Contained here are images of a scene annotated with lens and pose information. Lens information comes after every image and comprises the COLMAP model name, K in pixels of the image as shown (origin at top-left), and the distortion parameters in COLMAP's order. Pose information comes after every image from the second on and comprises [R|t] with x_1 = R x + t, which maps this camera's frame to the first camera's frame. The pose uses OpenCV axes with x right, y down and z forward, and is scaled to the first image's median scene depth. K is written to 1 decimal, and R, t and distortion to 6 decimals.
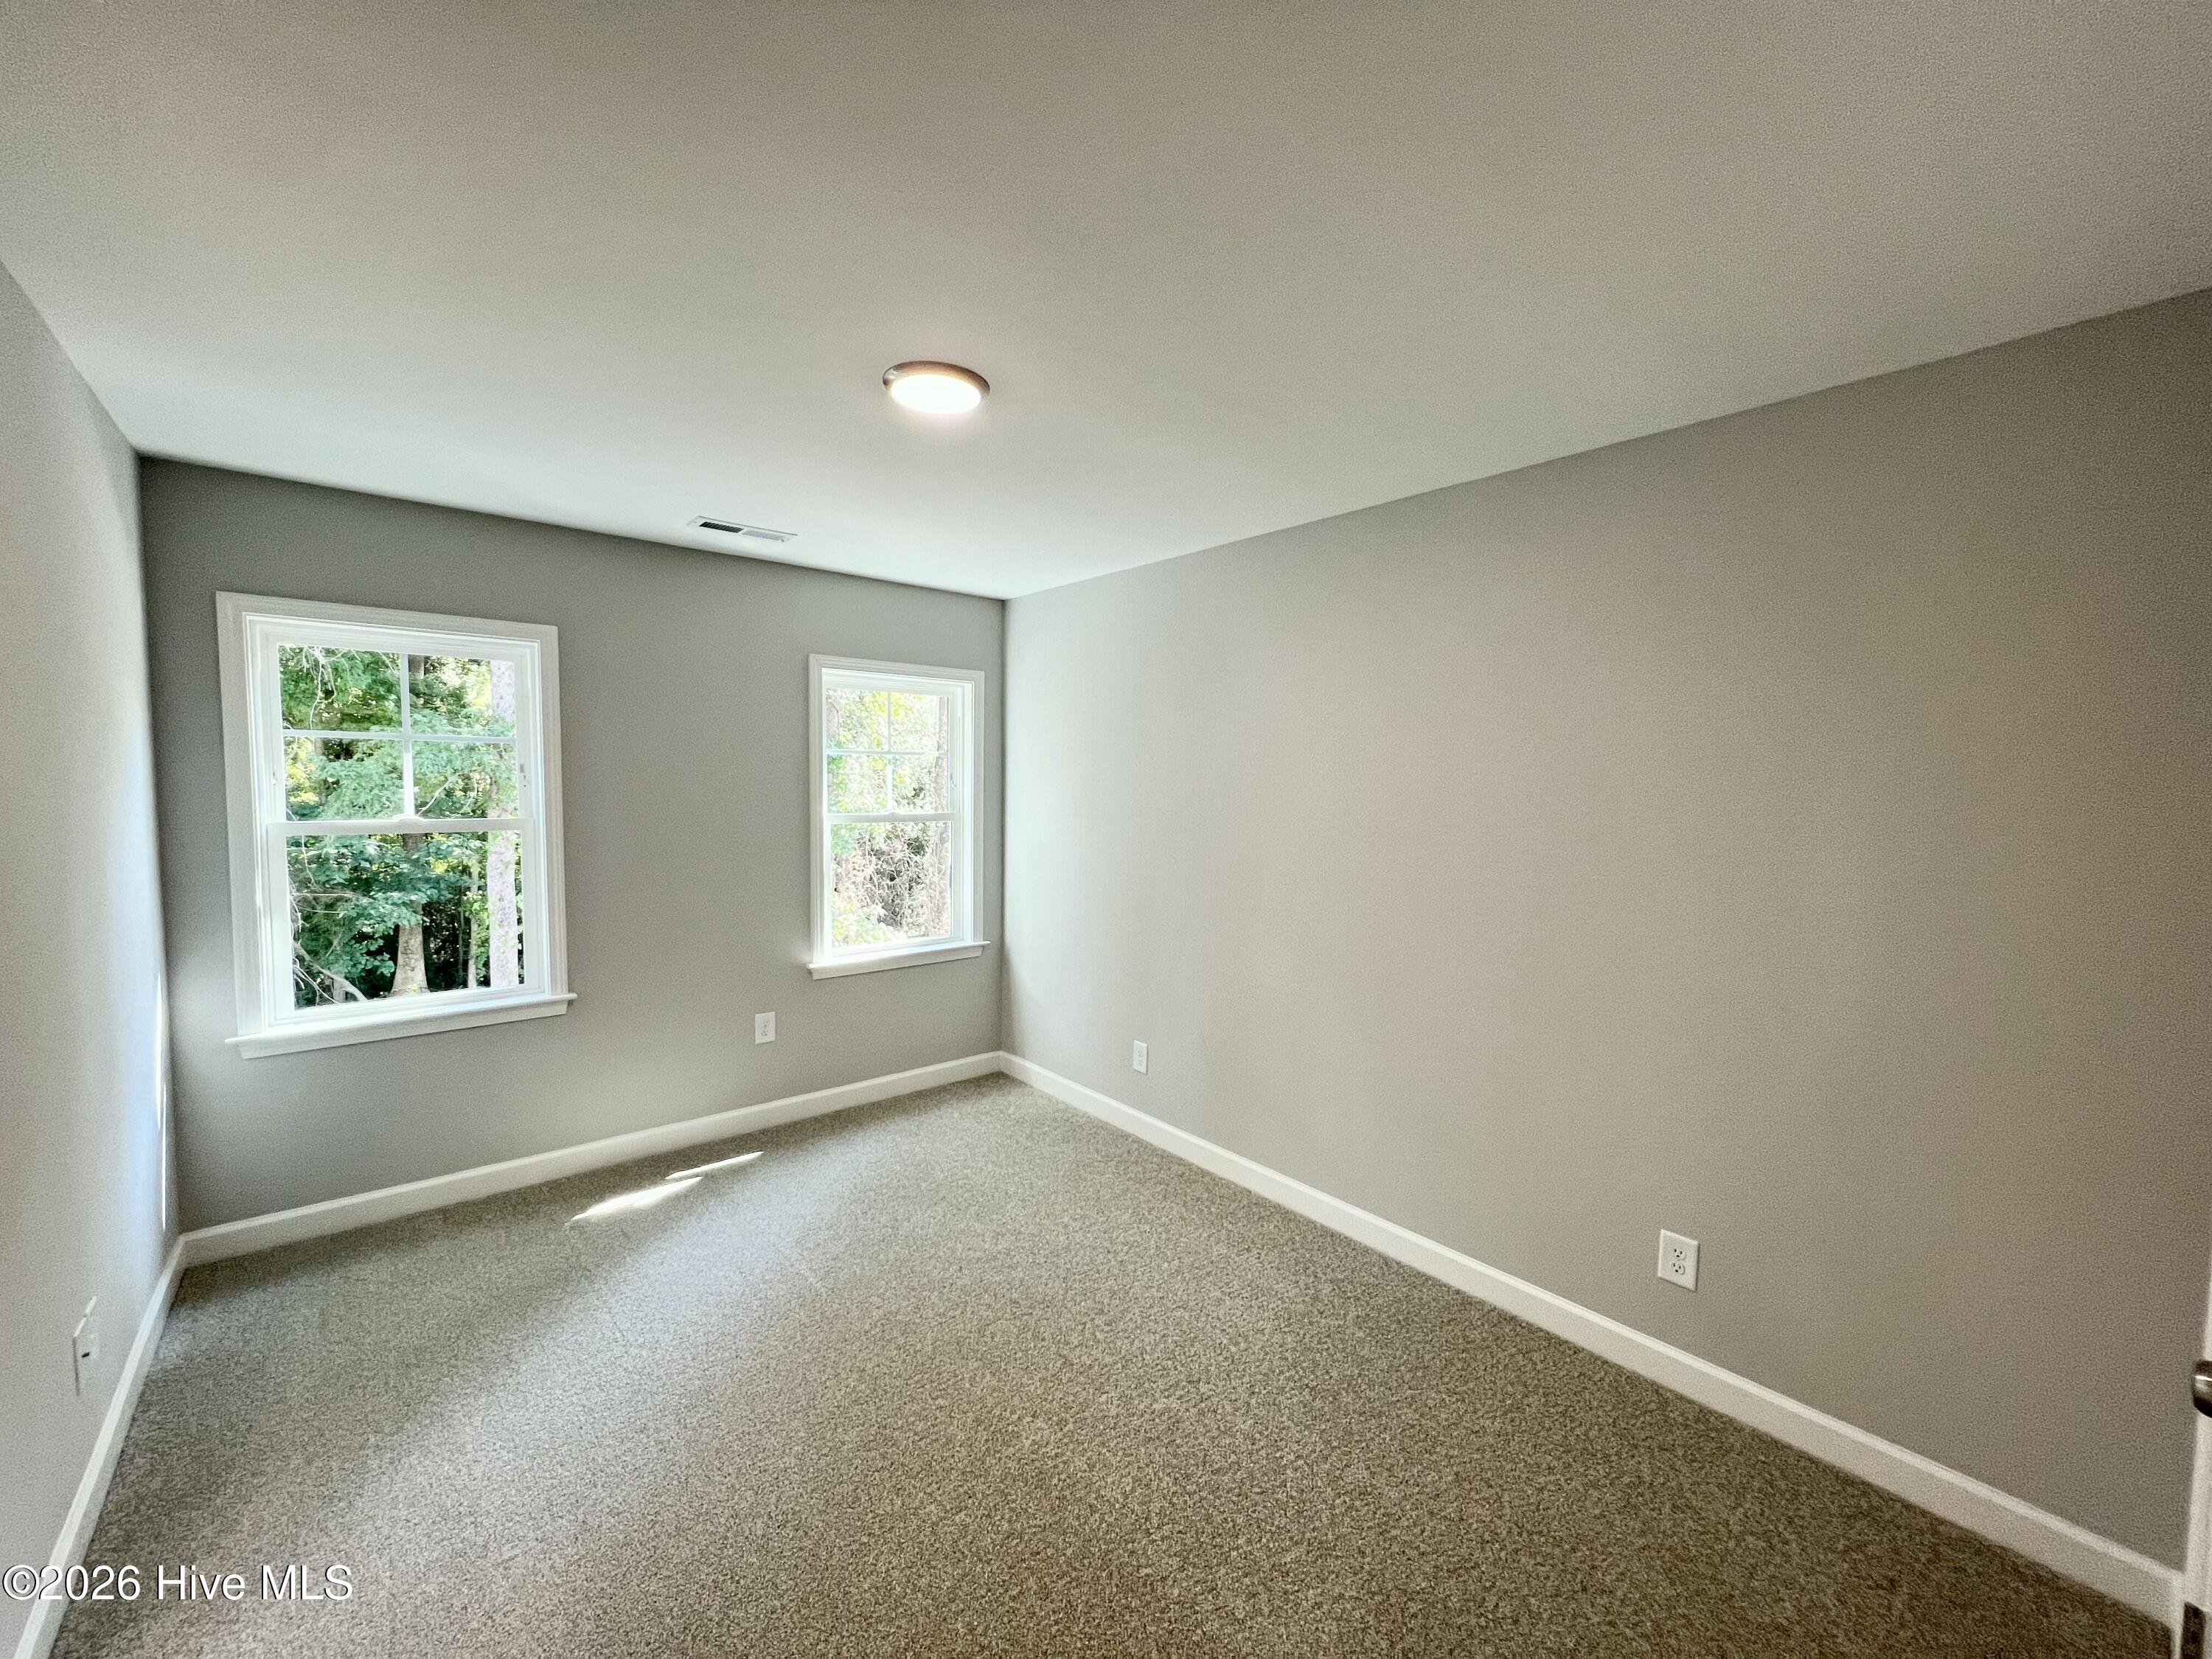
lens RADIAL K [[879.2, 0, 1104.1], [0, 879.2, 833.7], [0, 0, 1]] dist [-0.002083, 0.000139]
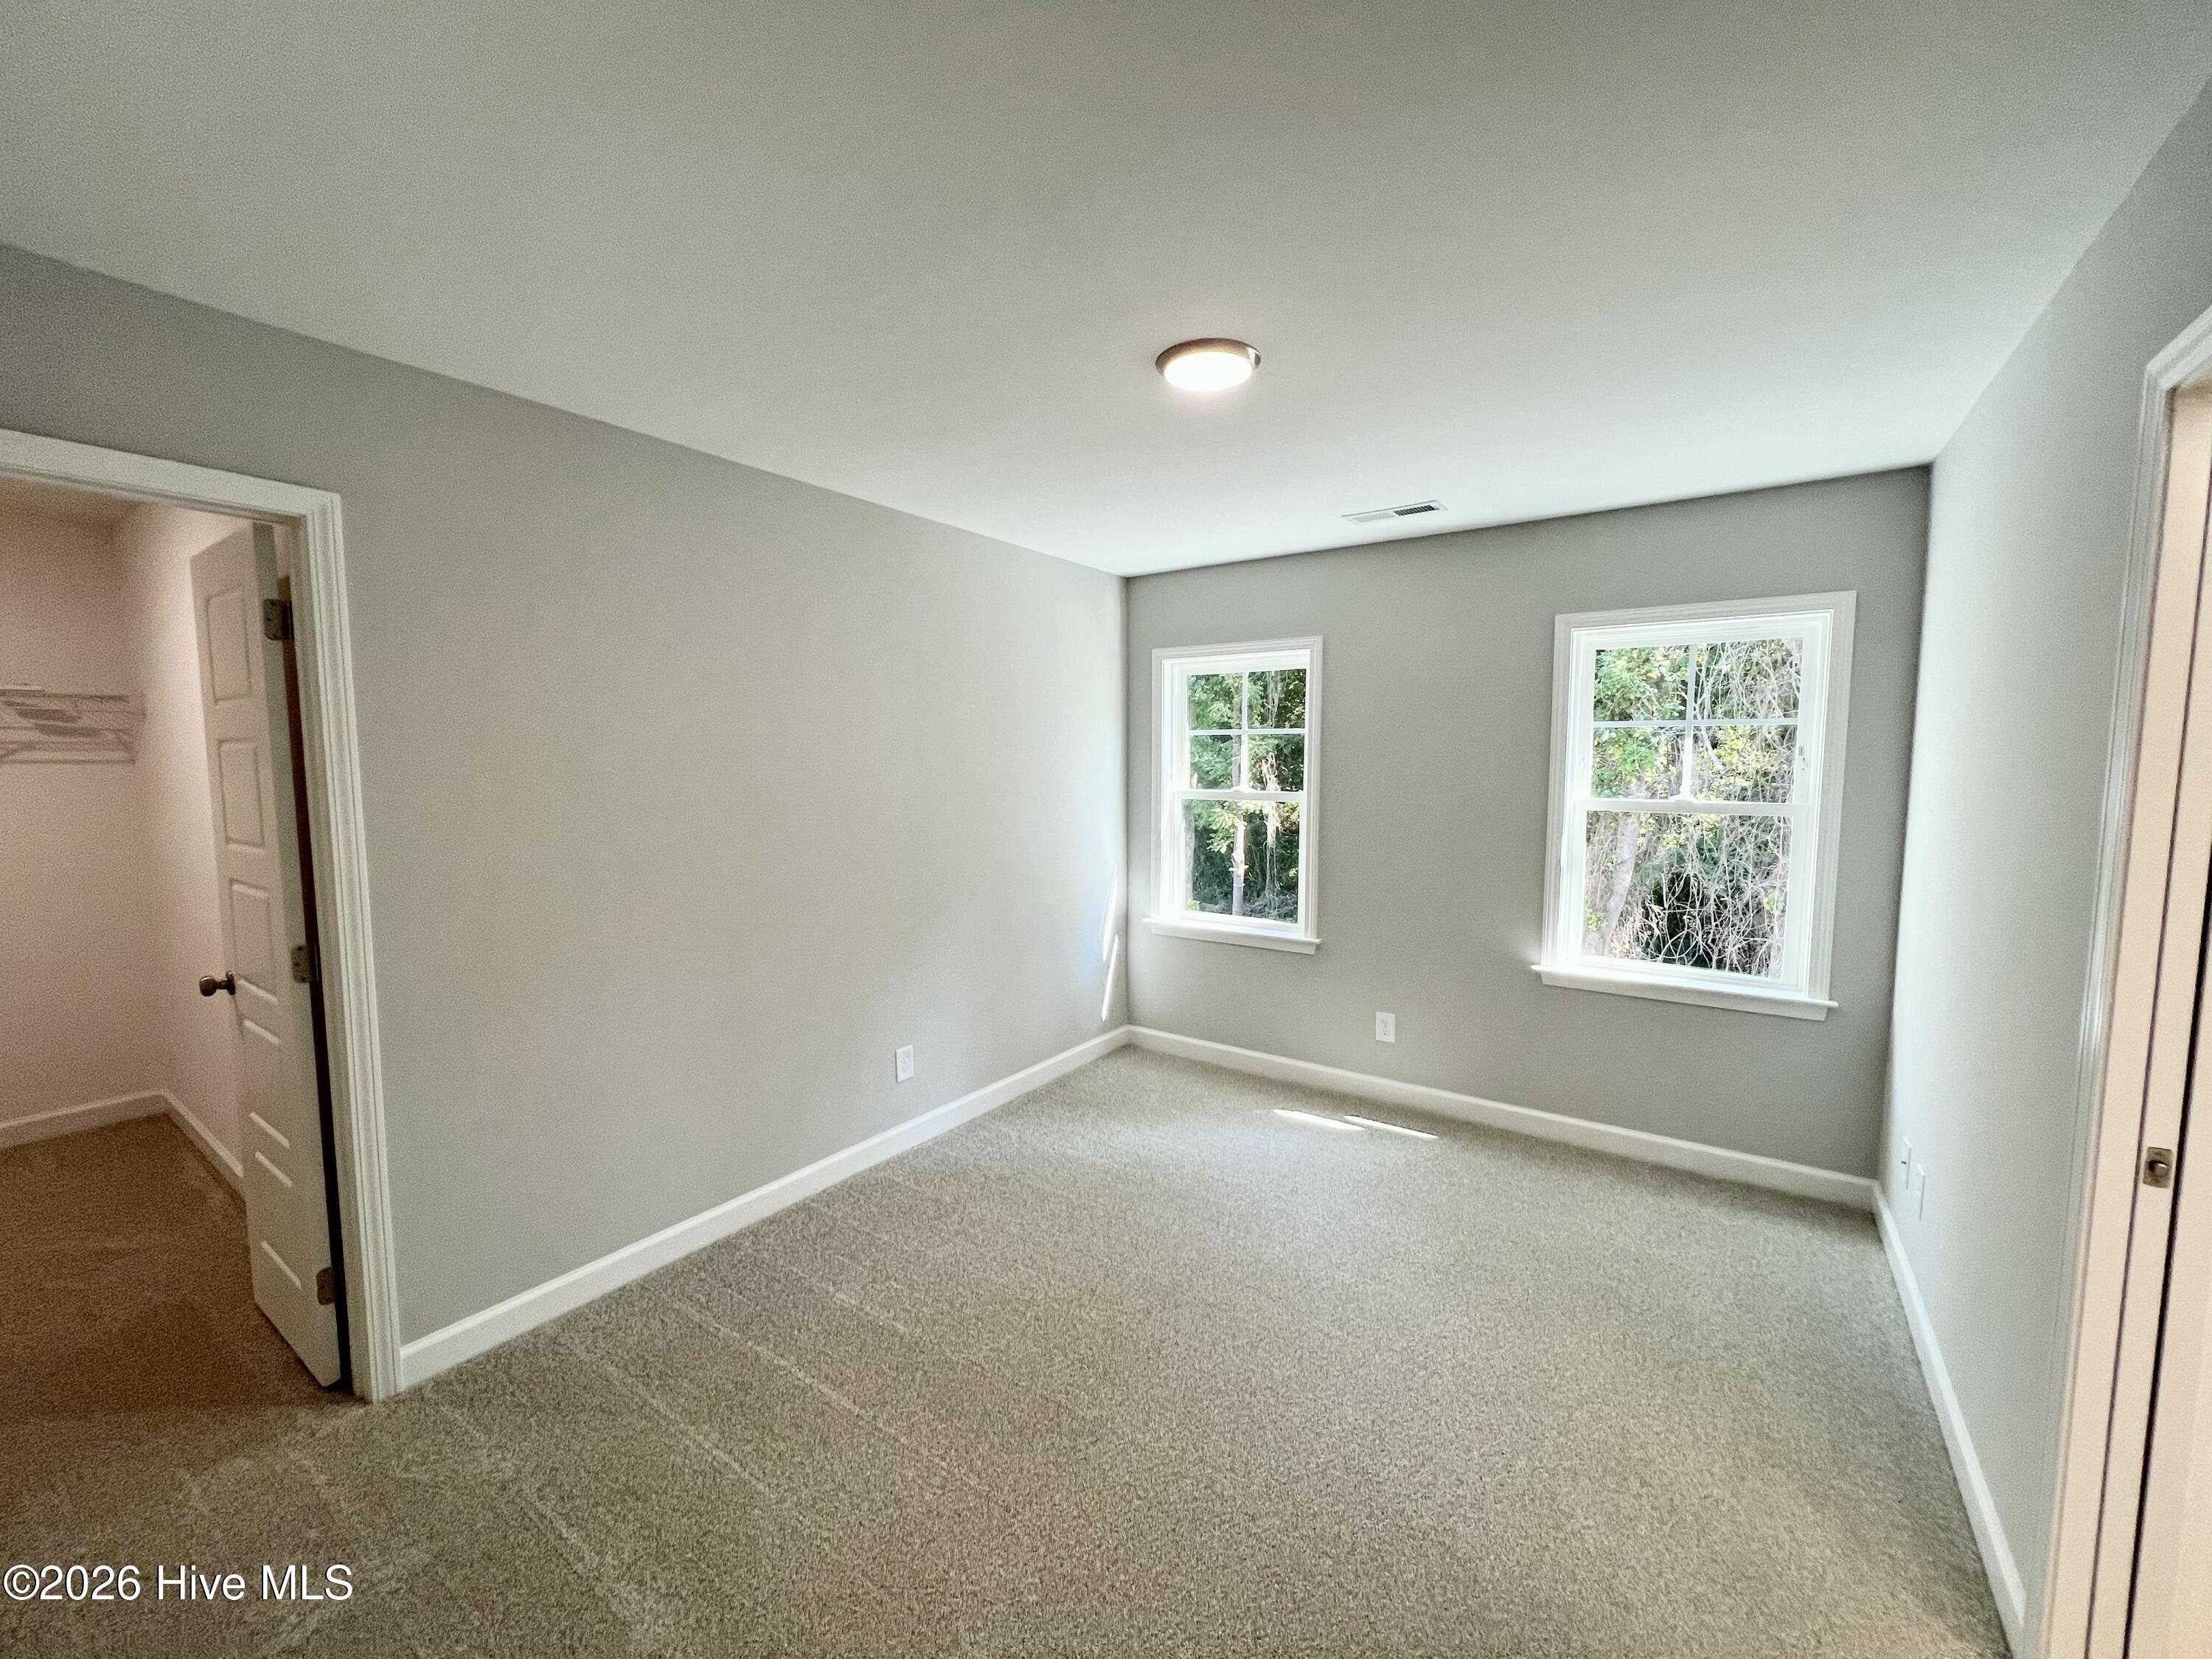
lens RADIAL K [[879.2, 0, 1104.1], [0, 879.2, 833.7], [0, 0, 1]] dist [-0.002083, 0.000139]
pose [[0.261318, 0.073971, -0.962414, 0.356389], [-0.055333, 0.996568, 0.061571, -0.014882], [0.963665, 0.037164, 0.264514, 0.297449]]
